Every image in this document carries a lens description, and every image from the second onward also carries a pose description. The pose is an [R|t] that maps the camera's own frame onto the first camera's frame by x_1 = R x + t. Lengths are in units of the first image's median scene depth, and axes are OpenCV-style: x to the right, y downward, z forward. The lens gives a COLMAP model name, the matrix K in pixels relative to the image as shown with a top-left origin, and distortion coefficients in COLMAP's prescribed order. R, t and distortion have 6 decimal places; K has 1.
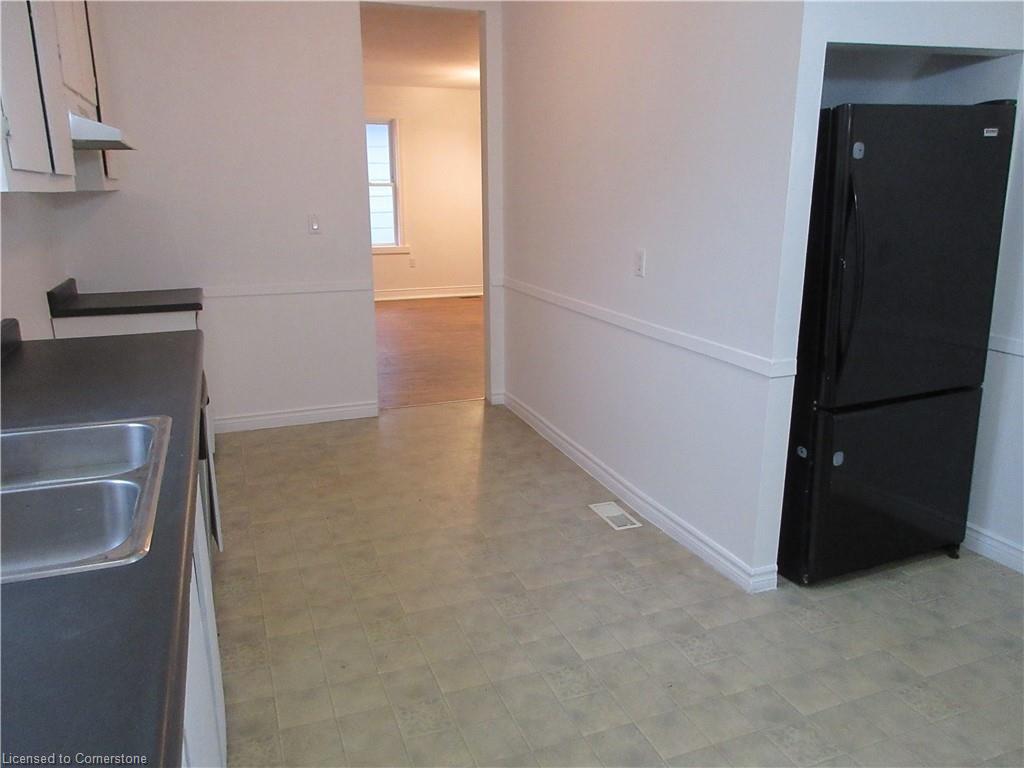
lens RADIAL K [[755.8, 0, 512.0], [0, 755.8, 384.0], [0, 0, 1]] dist [-0.010047, 0.006593]
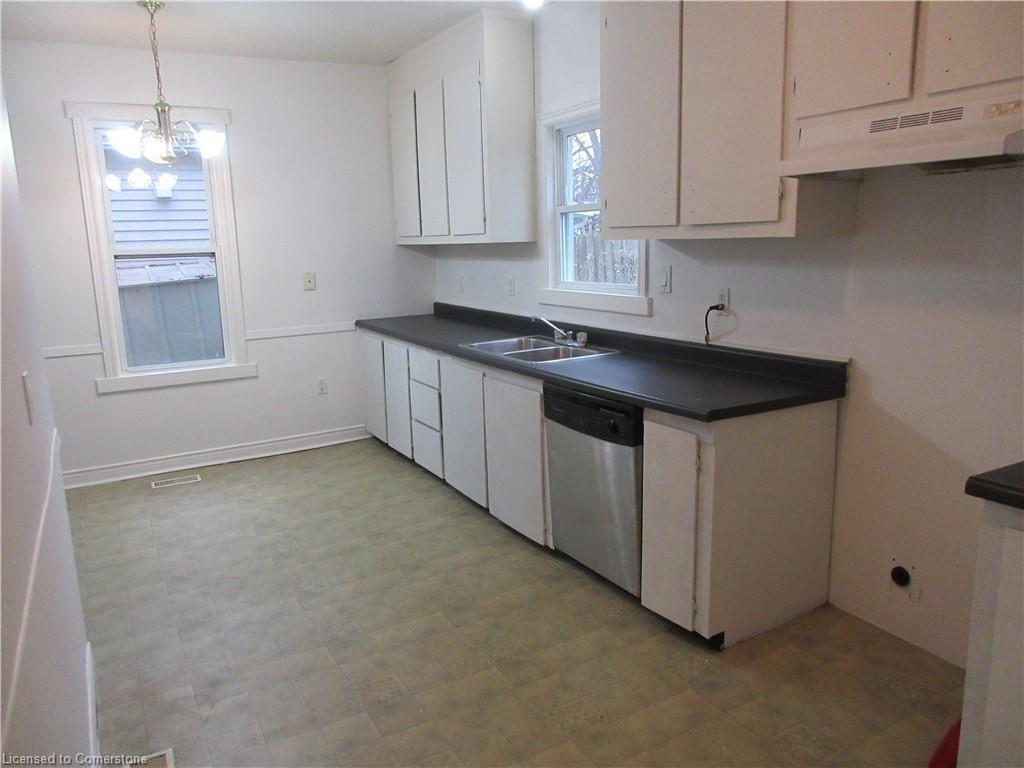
lens RADIAL K [[755.8, 0, 512.0], [0, 755.8, 384.0], [0, 0, 1]] dist [-0.010047, 0.006593]
pose [[-0.989597, 0.058352, -0.131499, -0.117657], [-0.003773, 0.903207, 0.429188, -0.491116], [0.143815, 0.425220, -0.893591, 1.868372]]
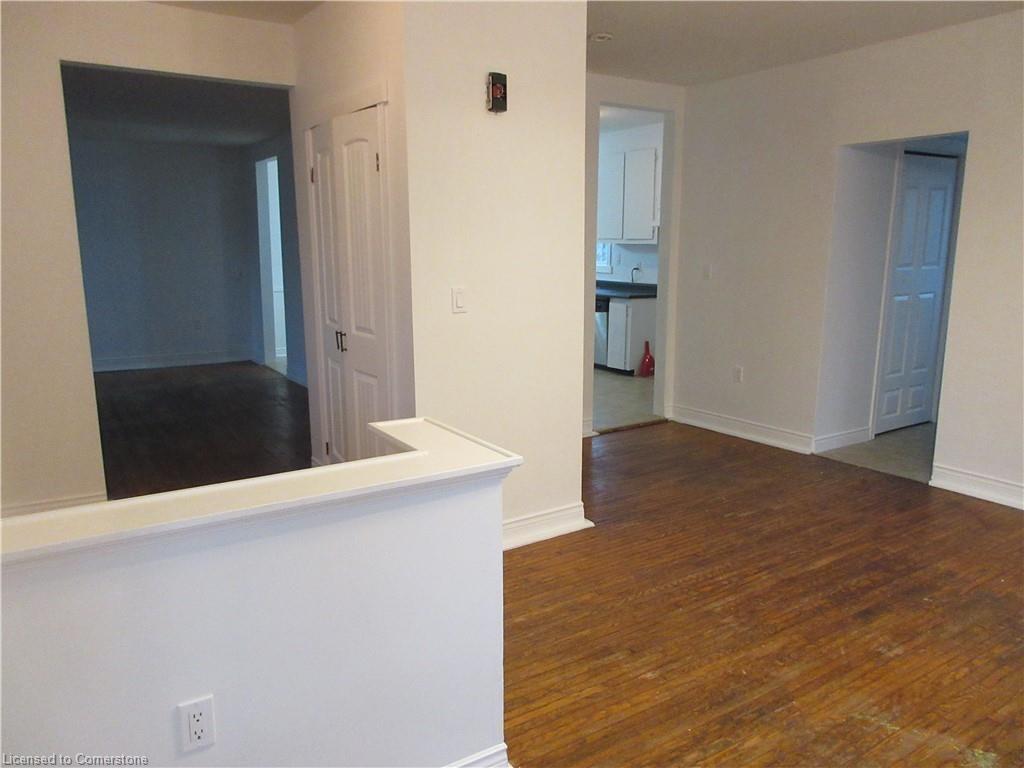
lens RADIAL K [[748.8, 0, 502.5], [0, 748.8, 388.1], [0, 0, 1]] dist [-0.047479, 0.041260]
pose [[-0.983430, 0.043129, -0.176084, 0.569661], [-0.038306, 0.899924, 0.434362, -1.016192], [0.177196, 0.433909, -0.883360, 3.805211]]
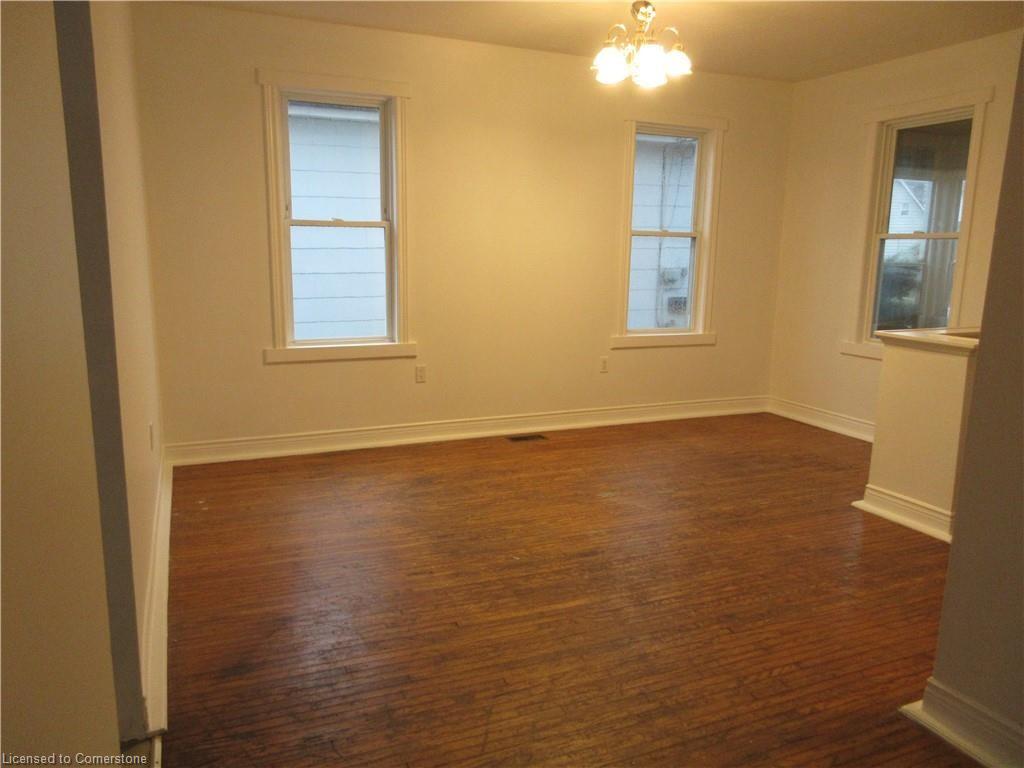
lens RADIAL K [[755.8, 0, 512.0], [0, 755.8, 384.0], [0, 0, 1]] dist [-0.010047, 0.006593]
pose [[0.998807, 0.011085, 0.047556, -0.345548], [-0.007626, 0.997354, -0.072301, -0.435438], [-0.048232, 0.071852, 0.996248, 1.782749]]
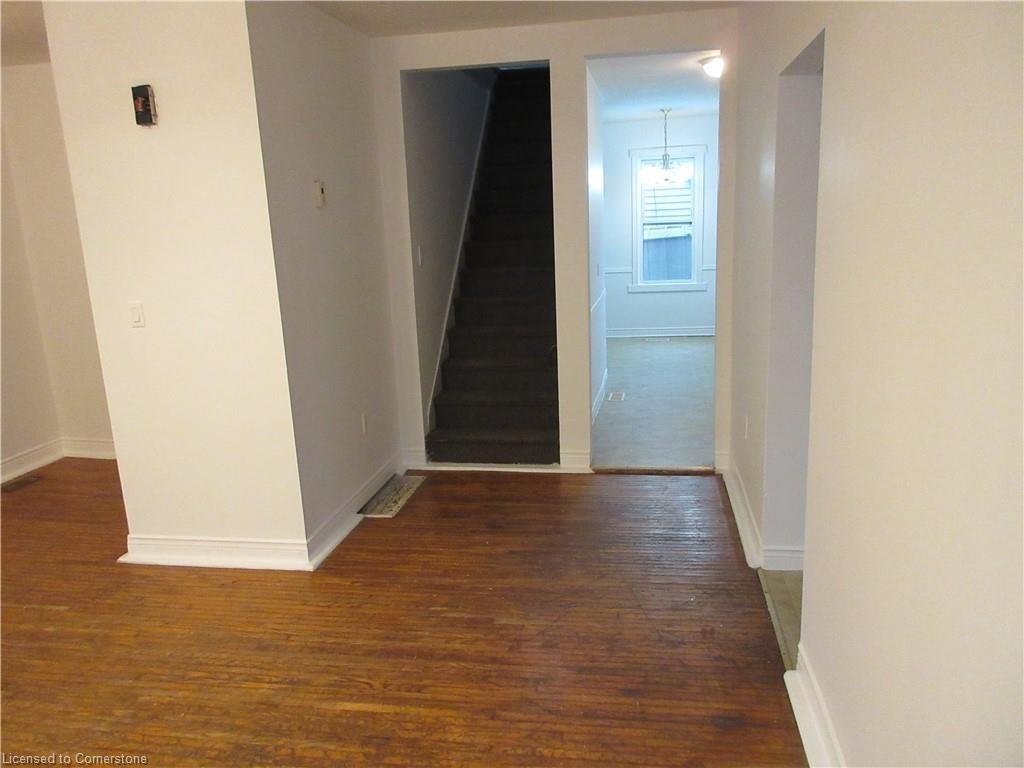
lens RADIAL K [[755.8, 0, 512.0], [0, 755.8, 384.0], [0, 0, 1]] dist [-0.010047, 0.006593]
pose [[-0.849278, -0.078287, 0.522108, -0.836626], [0.175471, 0.890867, 0.419006, -0.926146], [-0.497932, 0.447468, -0.742857, 3.314299]]
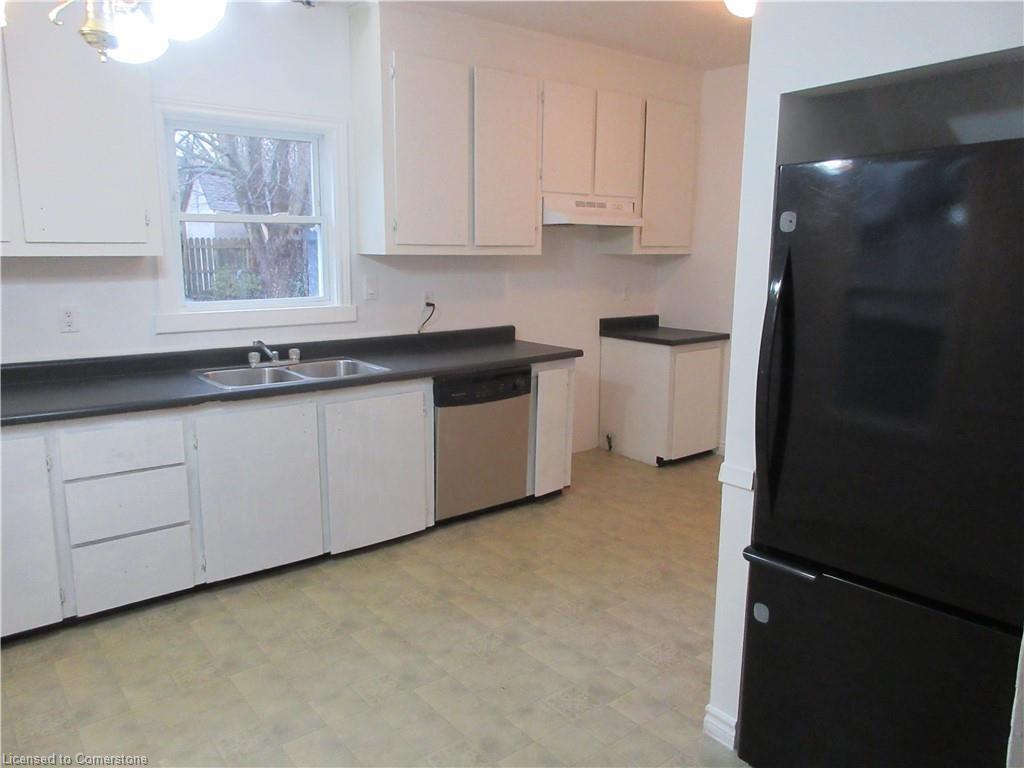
lens RADIAL K [[755.8, 0, 512.0], [0, 755.8, 384.0], [0, 0, 1]] dist [-0.010047, 0.006593]
pose [[0.303716, 0.178038, -0.935980, 1.017239], [-0.249700, 0.962922, 0.102138, -0.138126], [0.919460, 0.202693, 0.336911, 0.450529]]
